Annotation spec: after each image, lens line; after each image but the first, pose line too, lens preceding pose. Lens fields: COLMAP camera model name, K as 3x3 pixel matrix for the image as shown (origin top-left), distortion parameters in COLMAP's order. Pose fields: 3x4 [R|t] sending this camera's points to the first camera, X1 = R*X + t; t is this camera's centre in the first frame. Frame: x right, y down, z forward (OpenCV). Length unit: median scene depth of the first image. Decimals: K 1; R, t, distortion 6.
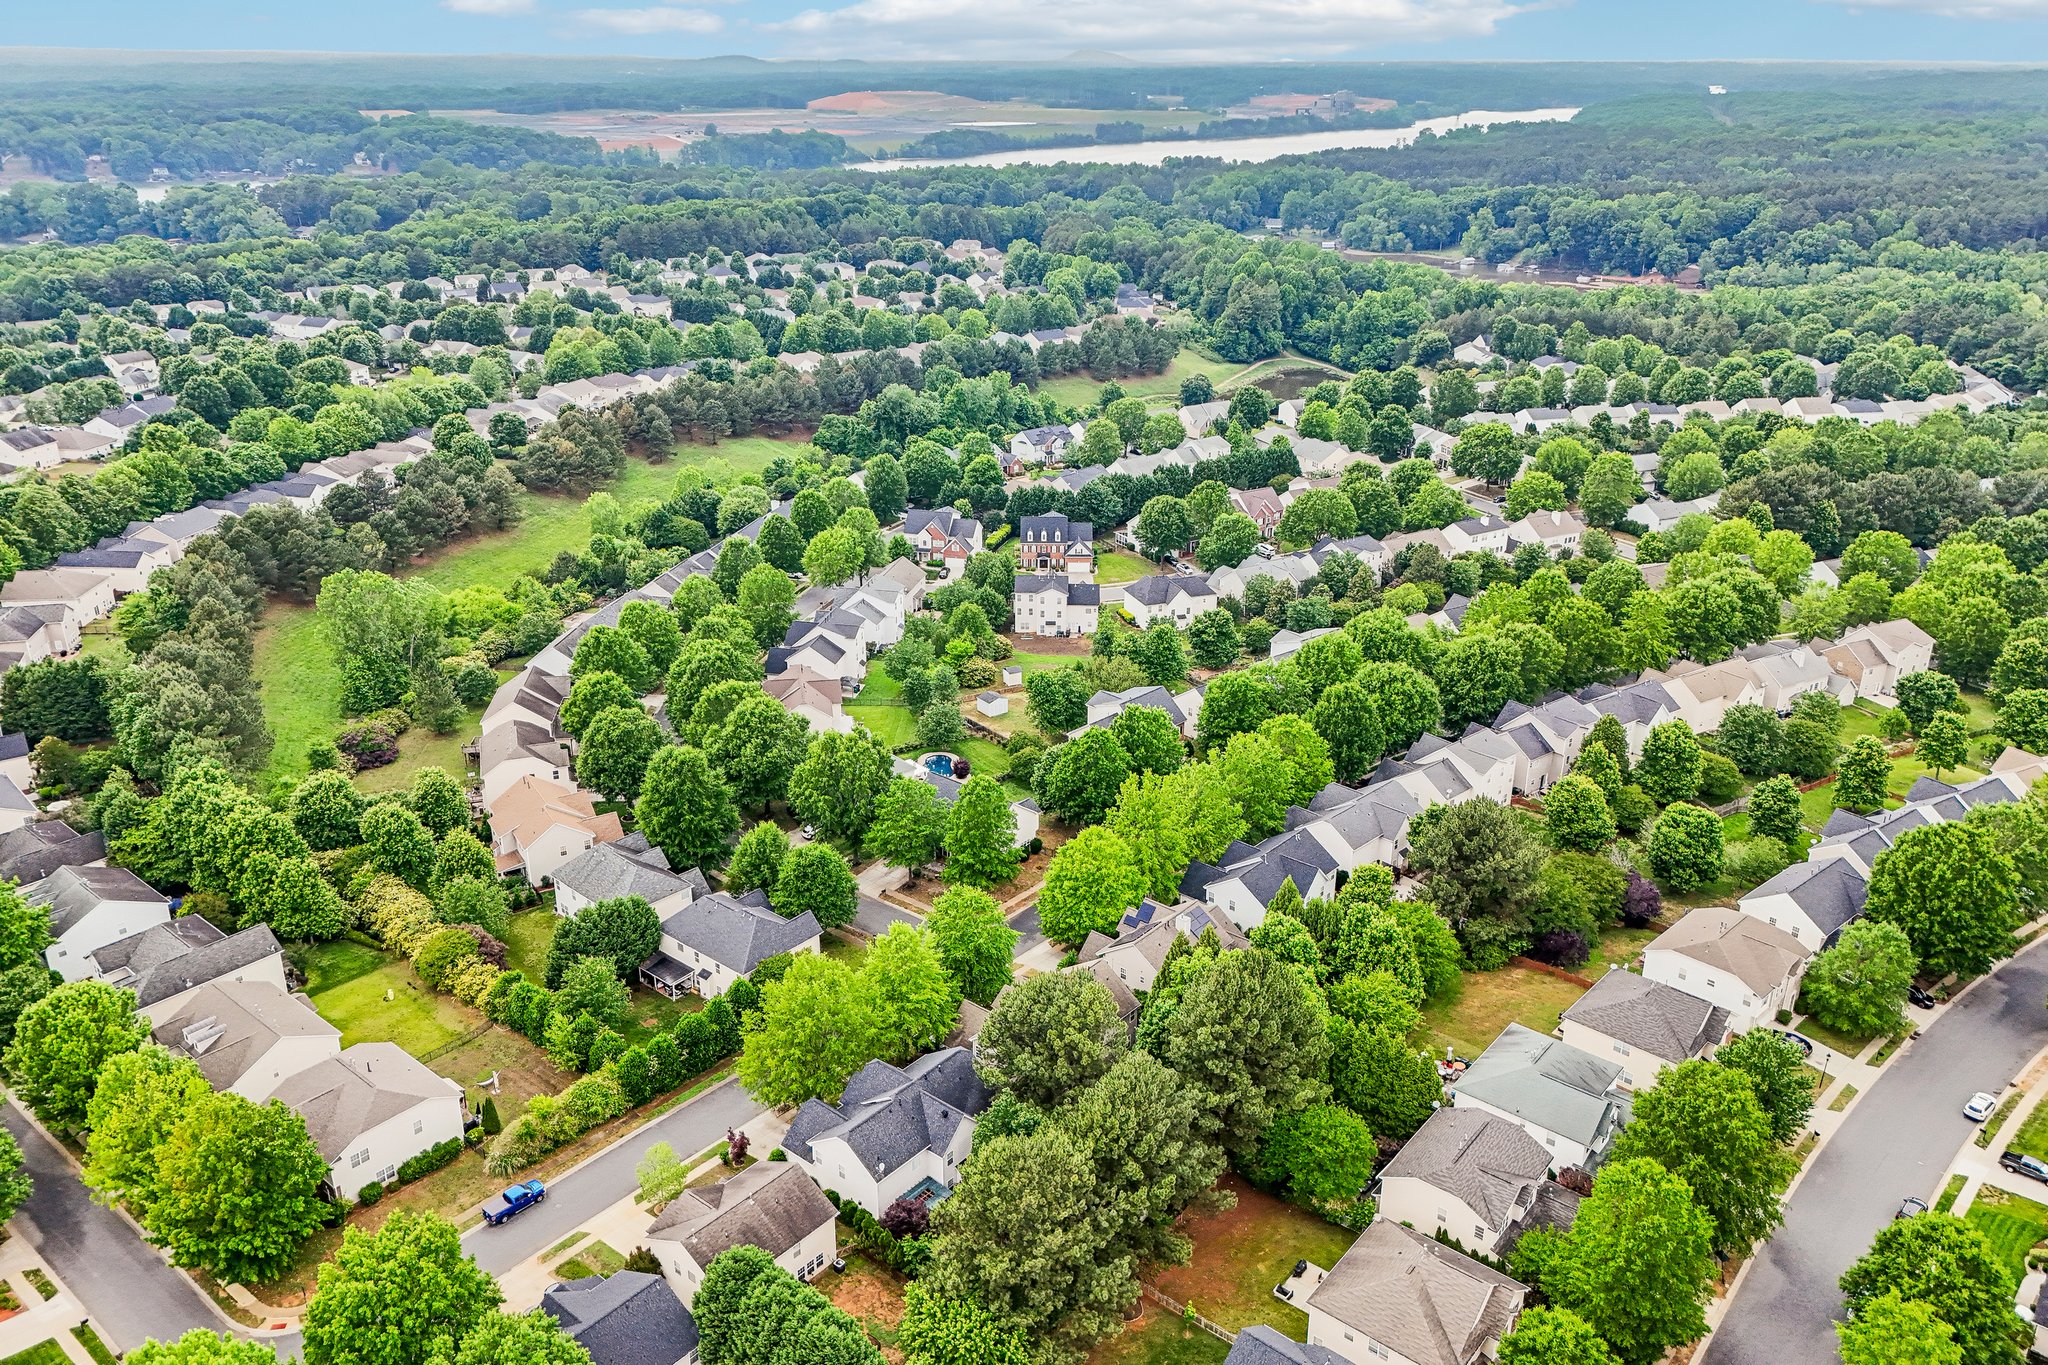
lens RADIAL K [[1522.7, 0, 1024.0], [0, 1522.7, 682.5], [0, 0, 1]] dist [0.022725, -0.007781]
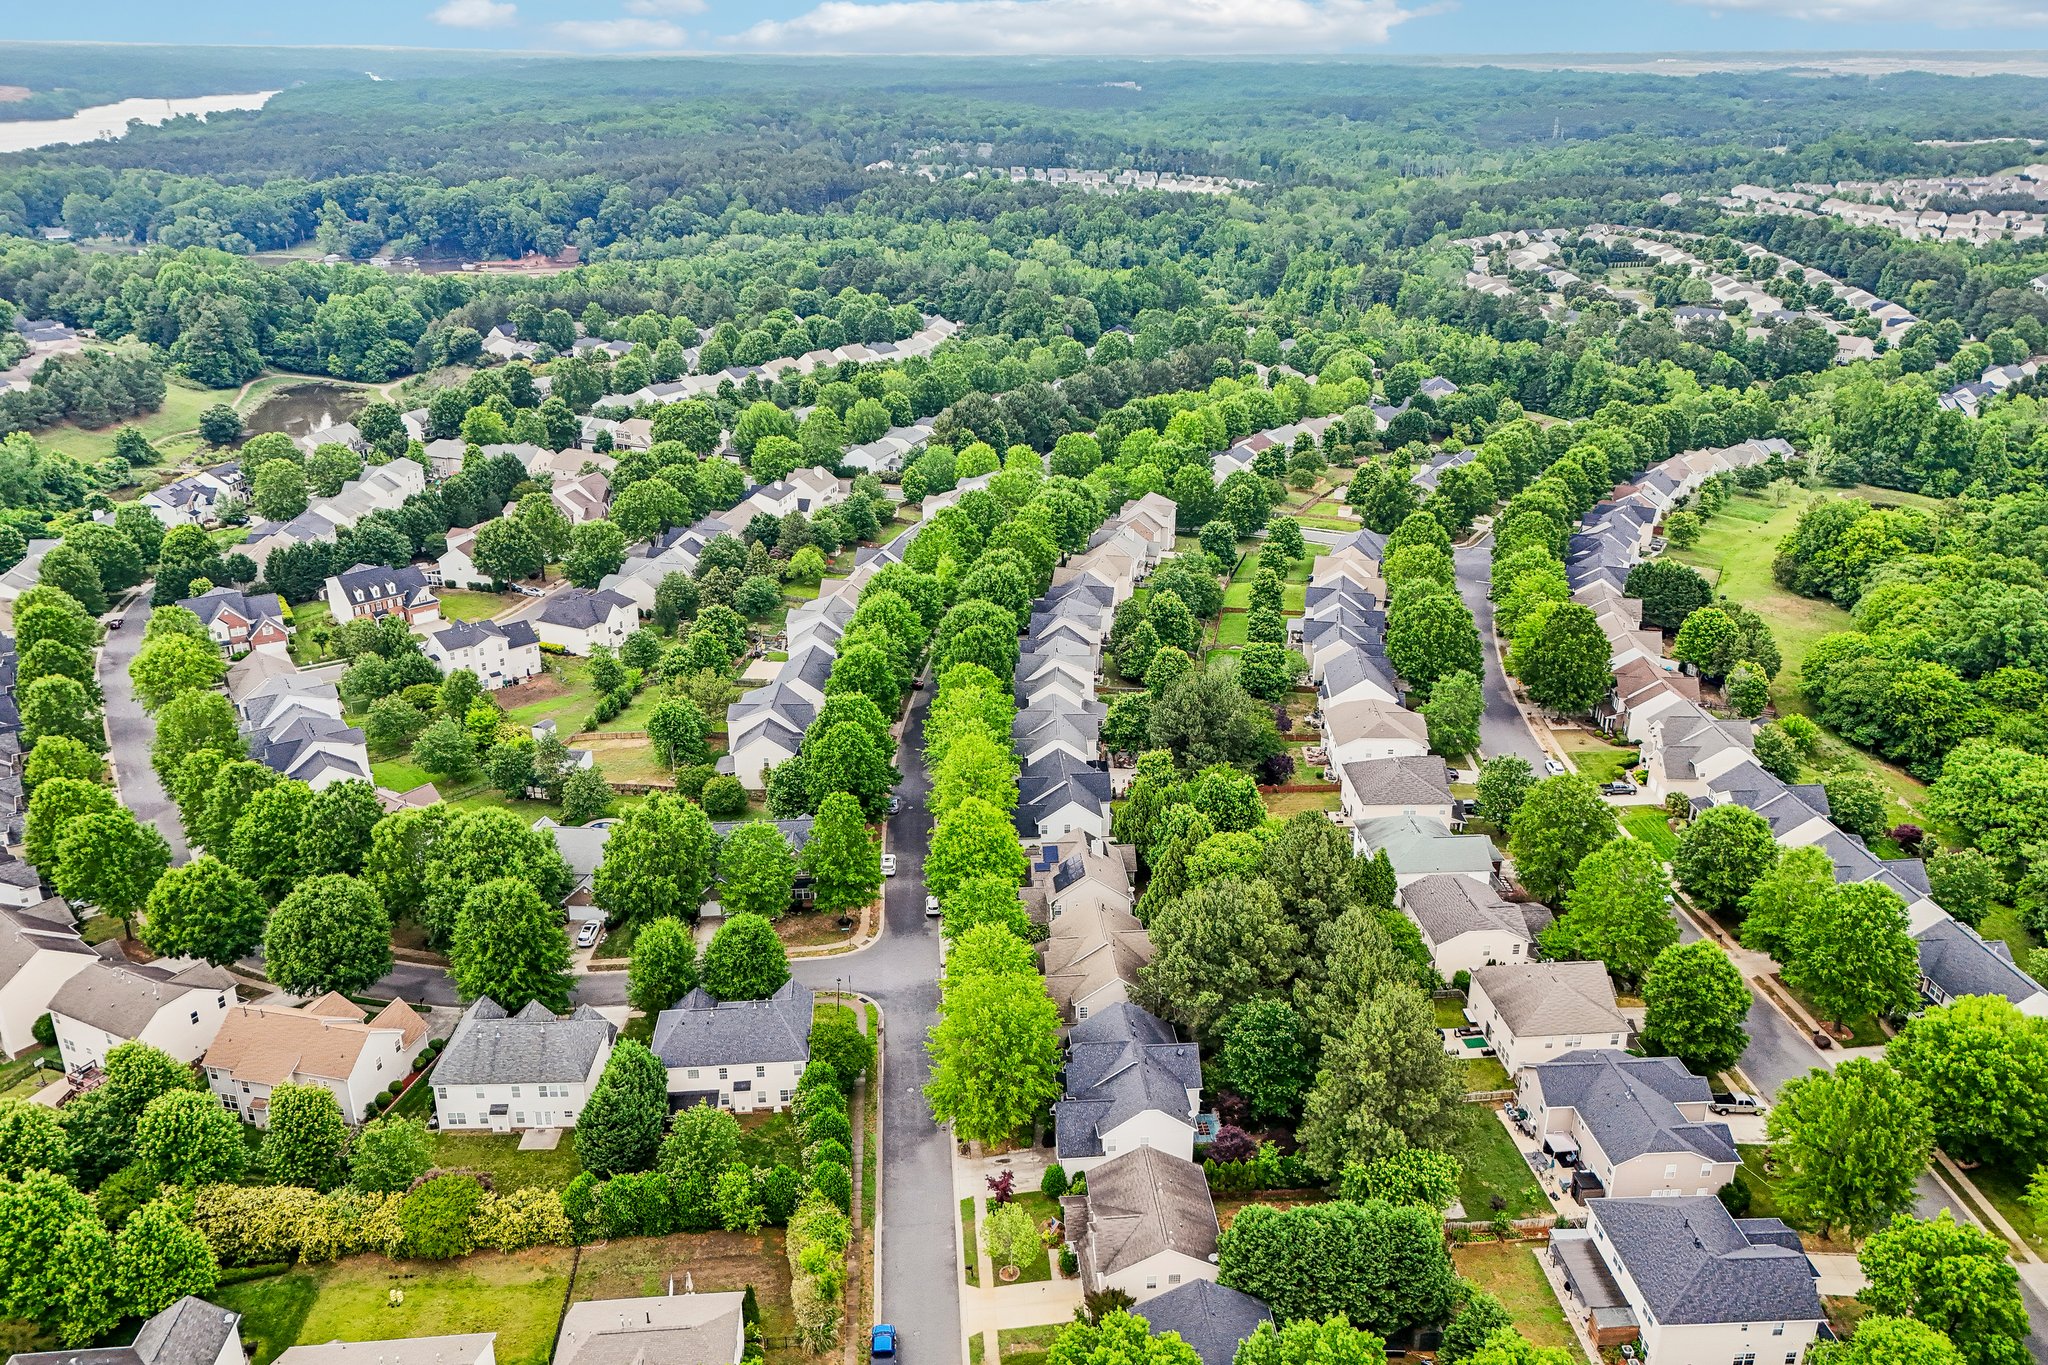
lens RADIAL K [[1522.7, 0, 1024.0], [0, 1522.7, 682.5], [0, 0, 1]] dist [0.022725, -0.007781]
pose [[0.704852, -0.265915, 0.657627, -0.161127], [0.261046, 0.959256, 0.108088, -0.022609], [-0.659575, 0.095484, 0.745550, 0.055469]]
